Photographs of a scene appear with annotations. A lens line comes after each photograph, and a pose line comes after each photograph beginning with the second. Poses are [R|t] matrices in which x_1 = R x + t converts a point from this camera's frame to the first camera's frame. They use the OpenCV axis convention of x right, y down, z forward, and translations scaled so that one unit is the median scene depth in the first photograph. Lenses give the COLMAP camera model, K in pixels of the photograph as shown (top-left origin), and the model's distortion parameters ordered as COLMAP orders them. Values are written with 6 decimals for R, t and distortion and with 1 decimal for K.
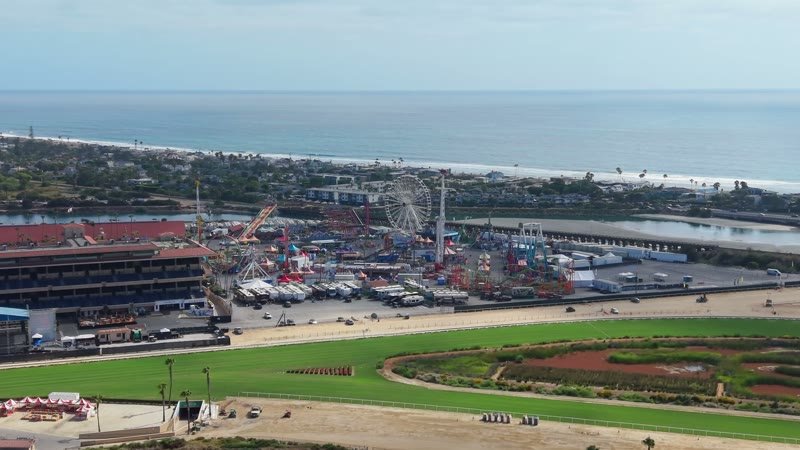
lens RADIAL K [[1132.2, 0, 406.2], [0, 1132.2, 224.7], [0, 0, 1]] dist [0.096003, 0.000000]
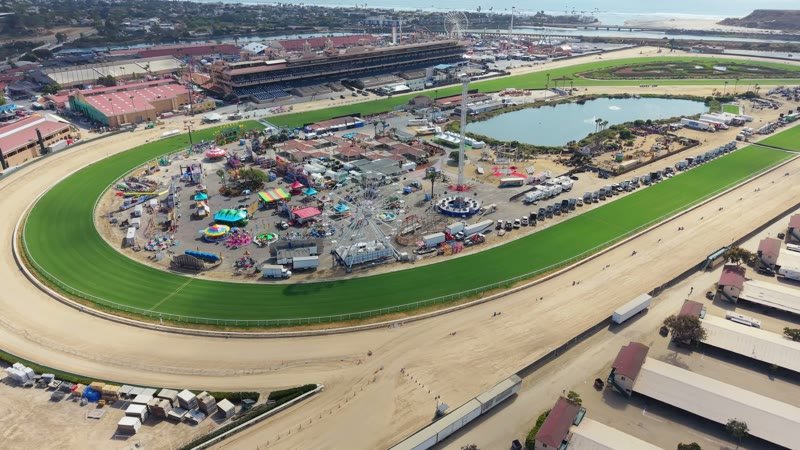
lens RADIAL K [[568.5, 0, 402.3], [0, 568.5, 229.0], [0, 0, 1]] dist [0.038702, -0.050181]
pose [[0.949422, -0.133809, 0.284066, -0.737501], [0.038669, 0.947597, 0.317120, 0.008144], [-0.311614, -0.290096, 0.904843, -0.261754]]
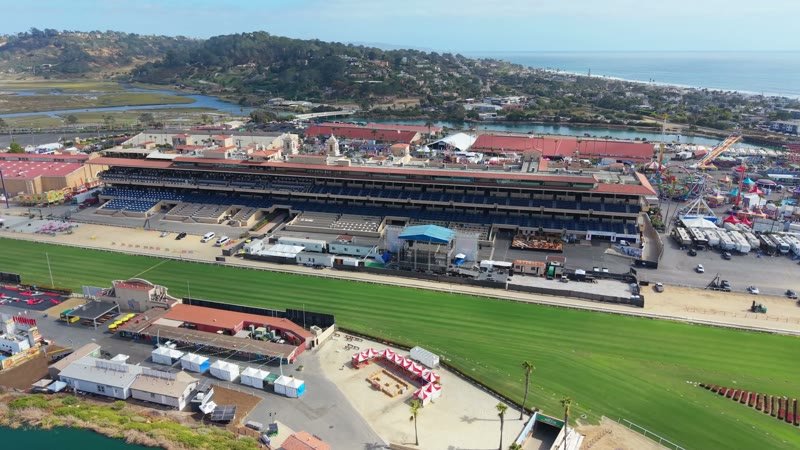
lens RADIAL K [[568.5, 0, 396.7], [0, 568.5, 223.3], [0, 0, 1]] dist [0.038702, -0.050181]
pose [[0.789675, 0.179216, -0.586766, -0.045849], [-0.074010, 0.977227, 0.198872, -0.032167], [0.609045, -0.113618, 0.784956, 0.449079]]
